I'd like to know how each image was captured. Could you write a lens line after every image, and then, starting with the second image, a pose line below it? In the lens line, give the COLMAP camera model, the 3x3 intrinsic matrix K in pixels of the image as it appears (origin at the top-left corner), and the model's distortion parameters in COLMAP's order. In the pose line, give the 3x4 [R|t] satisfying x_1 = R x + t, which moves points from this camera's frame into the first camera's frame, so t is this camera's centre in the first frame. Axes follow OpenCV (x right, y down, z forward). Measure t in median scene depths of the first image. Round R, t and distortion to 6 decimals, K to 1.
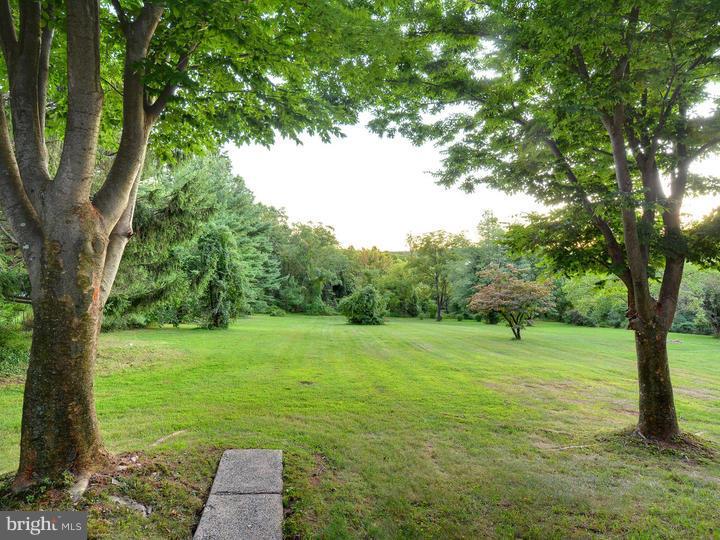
lens RADIAL K [[423.0, 0, 360.1], [0, 423.0, 268.4], [0, 0, 1]] dist [-0.009230, -0.000114]
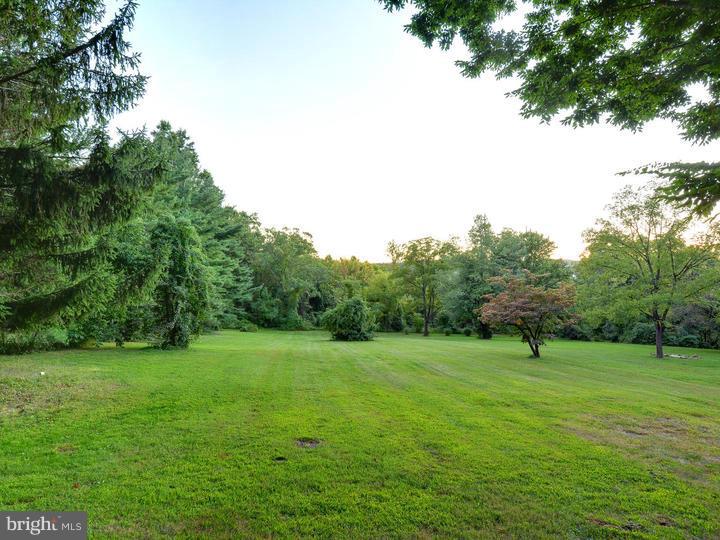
lens RADIAL K [[423.0, 0, 359.9], [0, 423.0, 272.0], [0, 0, 1]] dist [-0.009230, -0.000114]
pose [[0.997653, 0.003638, 0.068380, -0.029971], [-0.001831, 0.999648, -0.026472, 0.013599], [-0.068452, 0.026284, 0.997308, 0.120027]]
